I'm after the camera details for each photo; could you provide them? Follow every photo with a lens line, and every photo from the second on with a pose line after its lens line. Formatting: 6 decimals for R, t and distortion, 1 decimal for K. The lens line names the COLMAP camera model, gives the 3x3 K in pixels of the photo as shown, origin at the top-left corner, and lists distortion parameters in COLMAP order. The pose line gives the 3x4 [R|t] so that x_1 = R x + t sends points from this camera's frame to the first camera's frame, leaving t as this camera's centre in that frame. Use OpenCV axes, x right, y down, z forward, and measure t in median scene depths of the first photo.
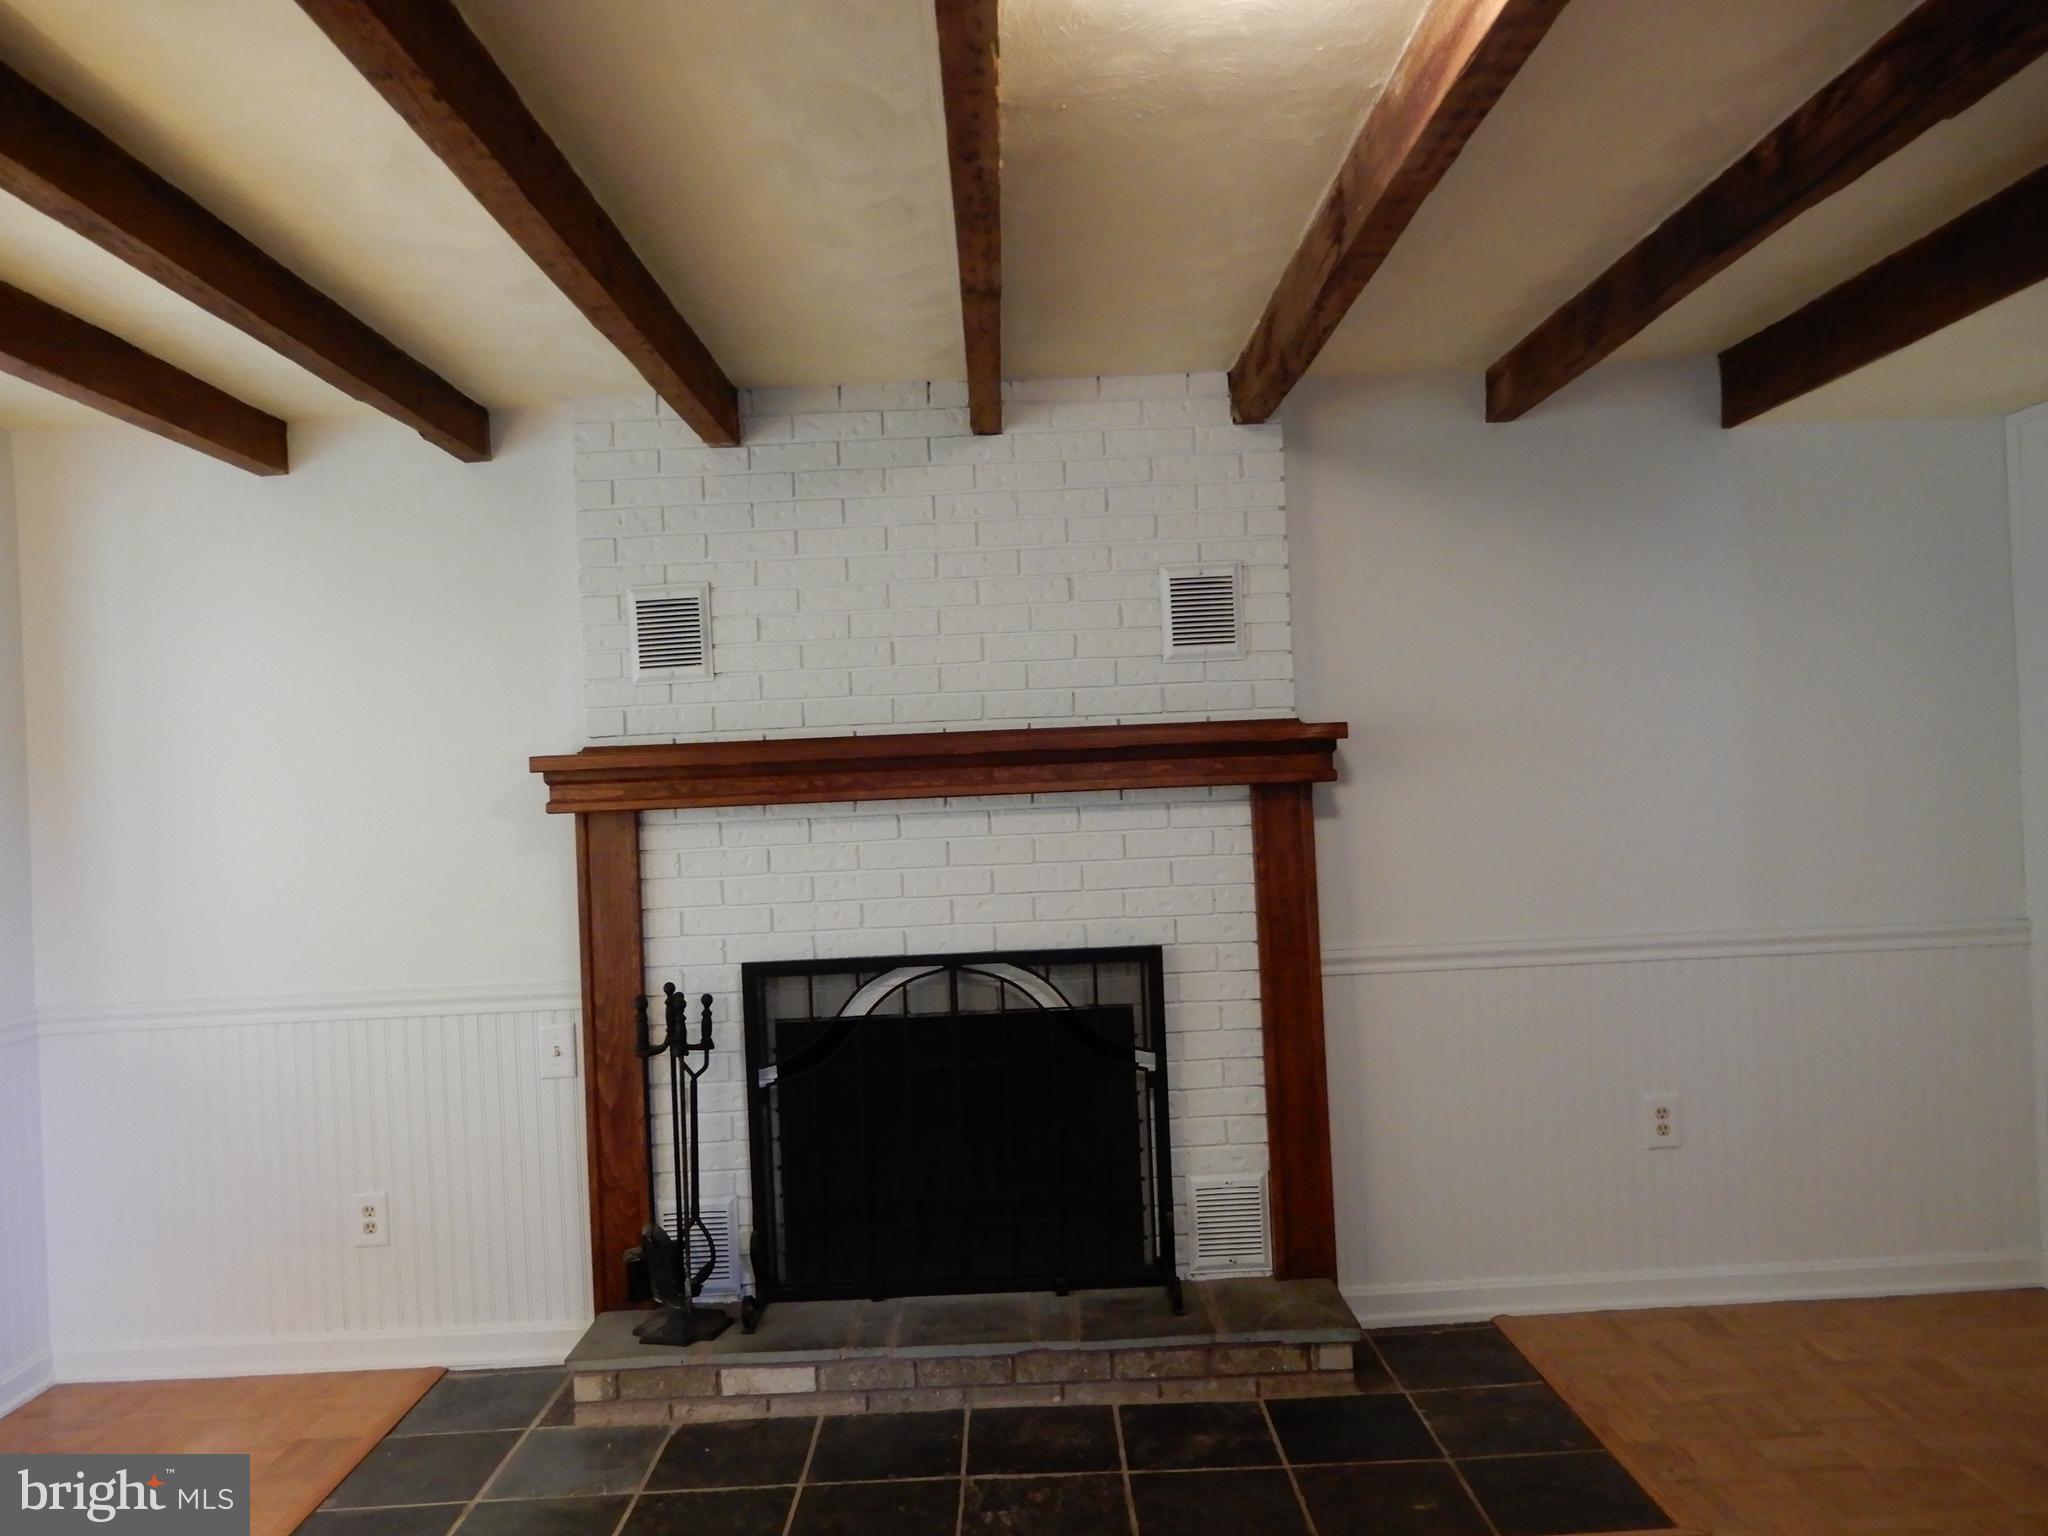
lens RADIAL K [[1451.1, 0, 1024.0], [0, 1451.1, 768.0], [0, 0, 1]] dist [0.002765, 0.003252]
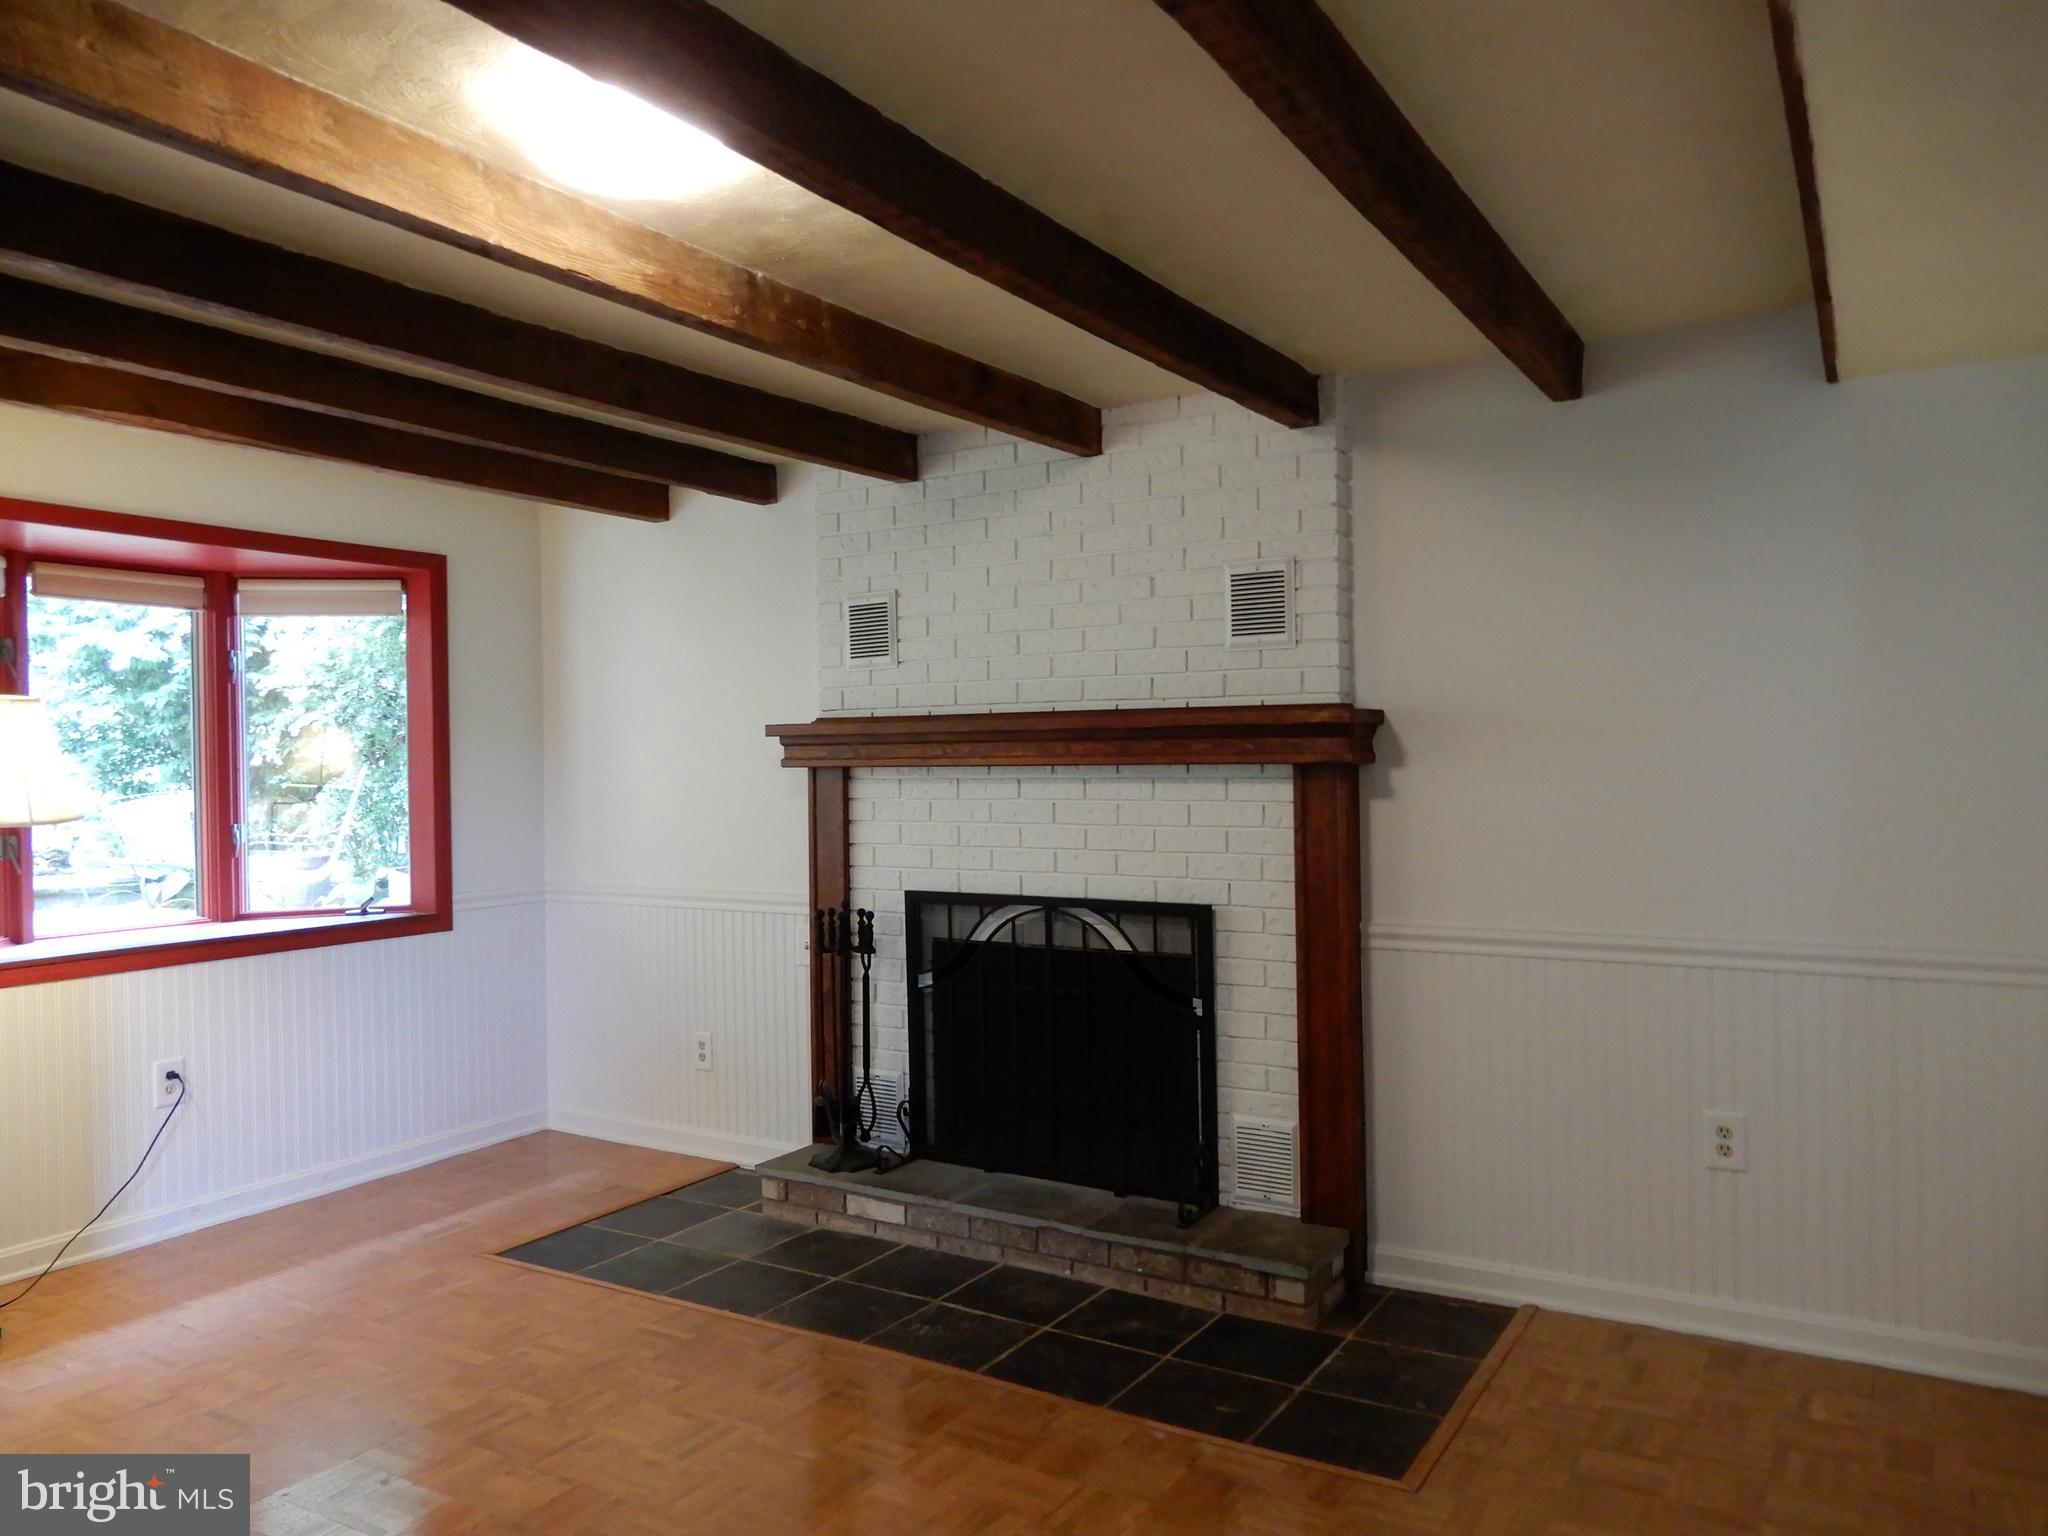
lens RADIAL K [[1451.1, 0, 1024.0], [0, 1451.1, 768.0], [0, 0, 1]] dist [0.002765, 0.003252]
pose [[0.849918, 0.036949, -0.525617, 0.556354], [-0.020726, 0.999111, 0.036720, -0.021407], [0.526506, -0.020315, 0.849928, -0.023881]]
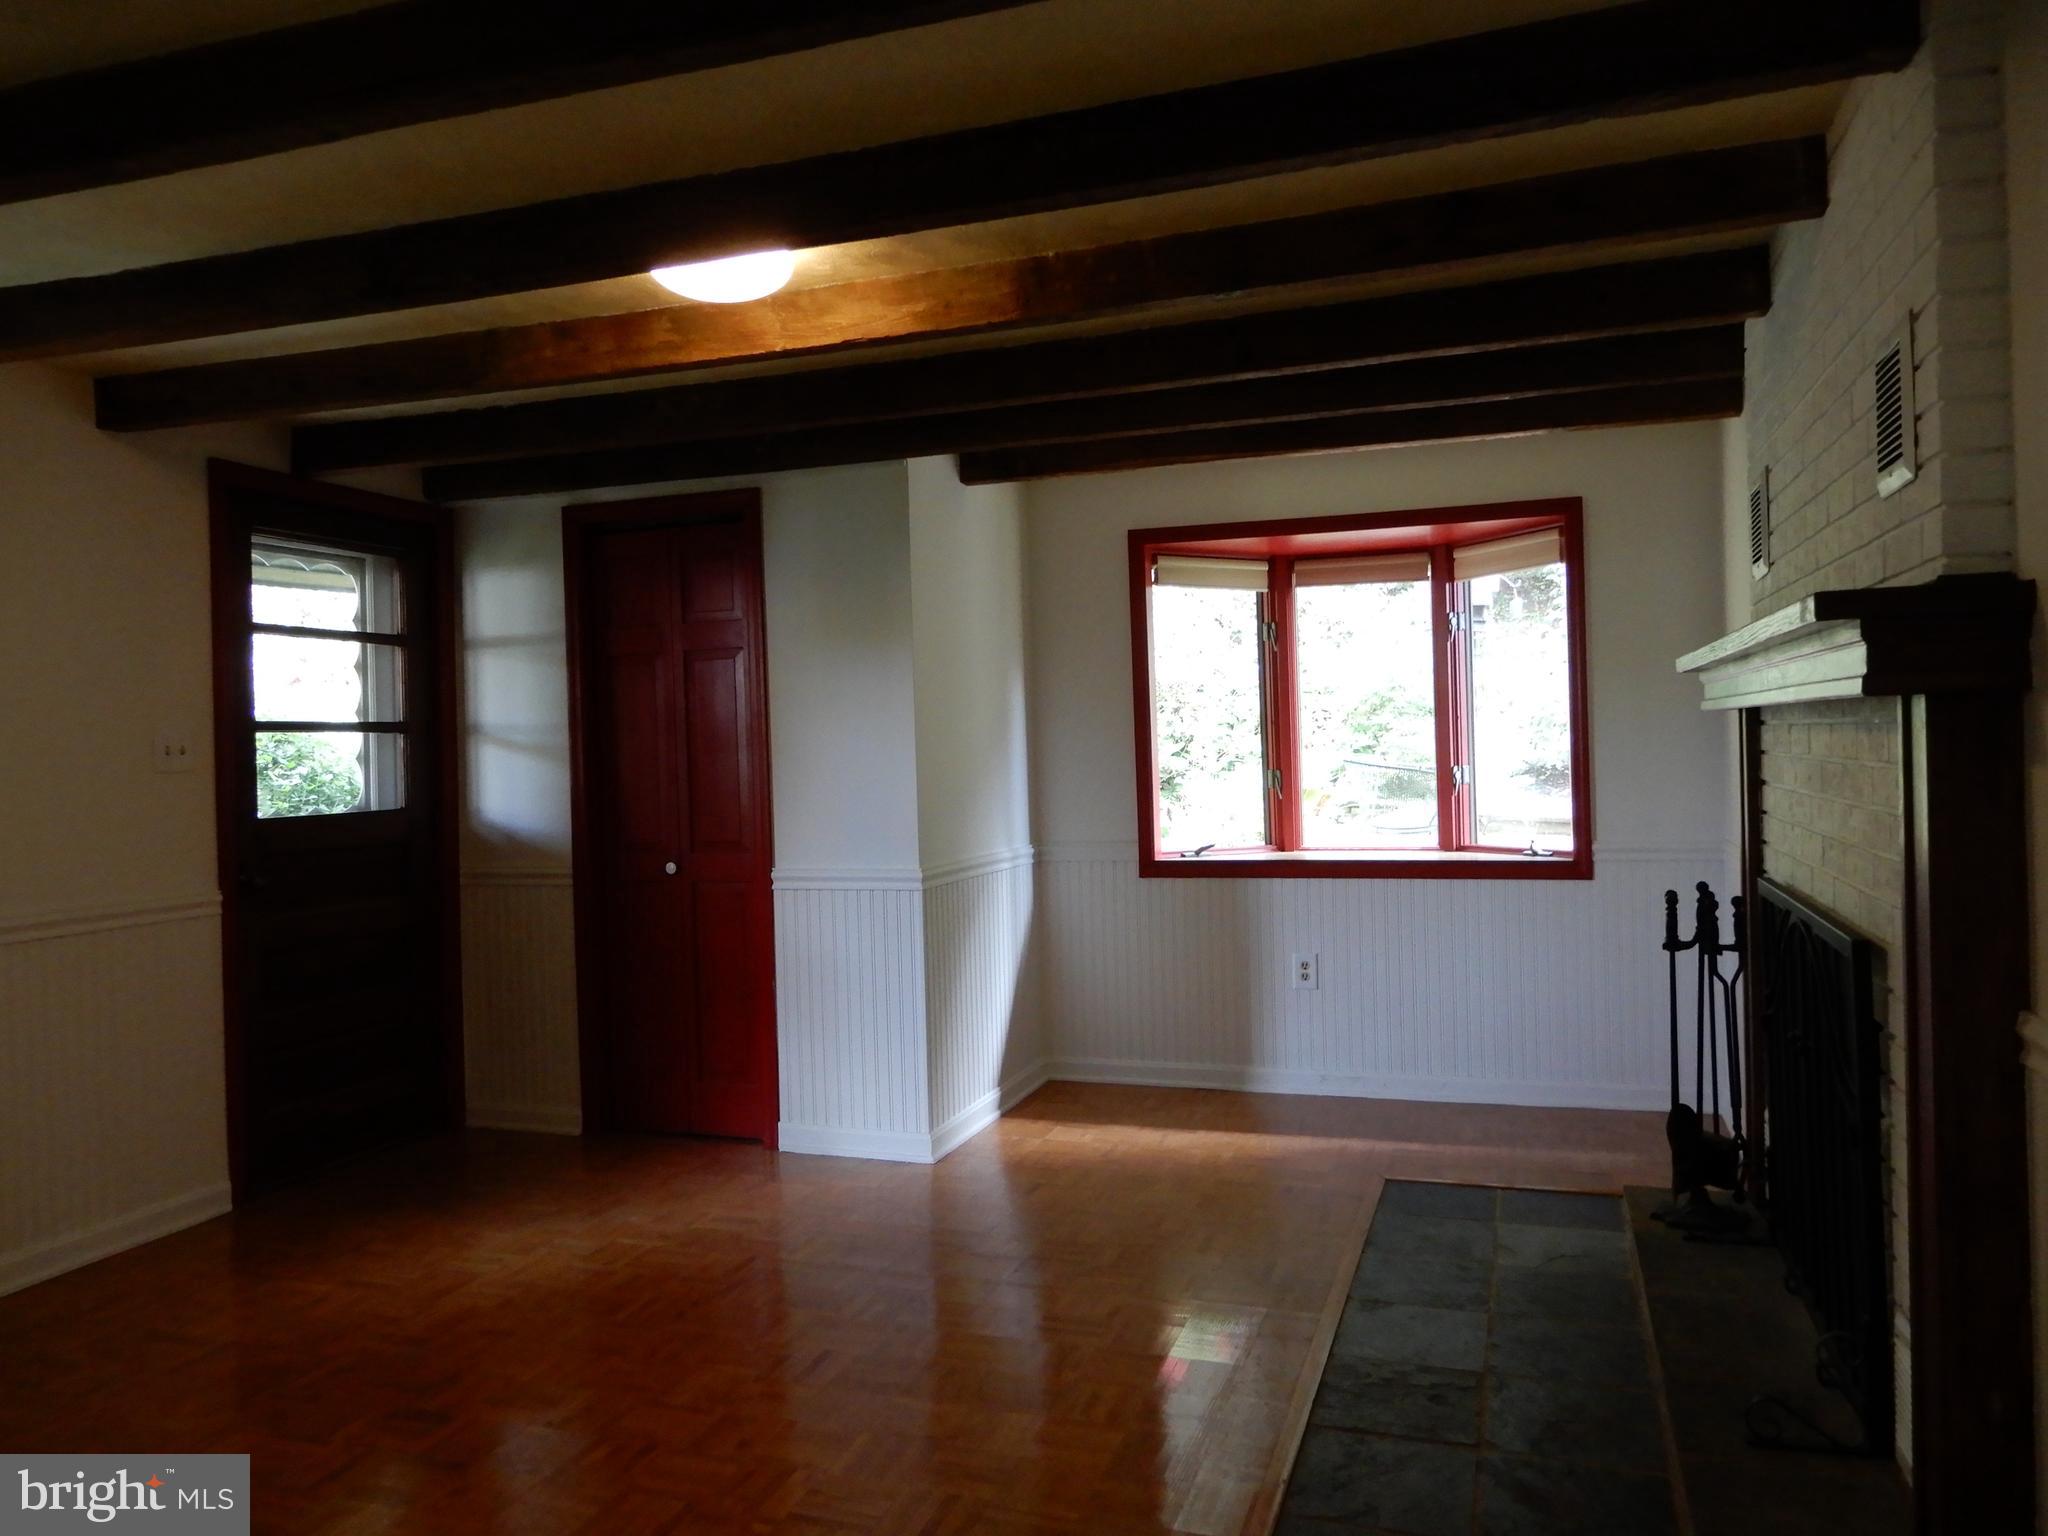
lens RADIAL K [[1451.1, 0, 1024.0], [0, 1451.1, 768.0], [0, 0, 1]] dist [0.002765, 0.003252]
pose [[-0.331083, 0.070236, -0.940984, 0.828154], [0.050650, 0.997111, 0.056604, -0.011405], [0.942241, -0.028920, -0.333684, 0.865111]]
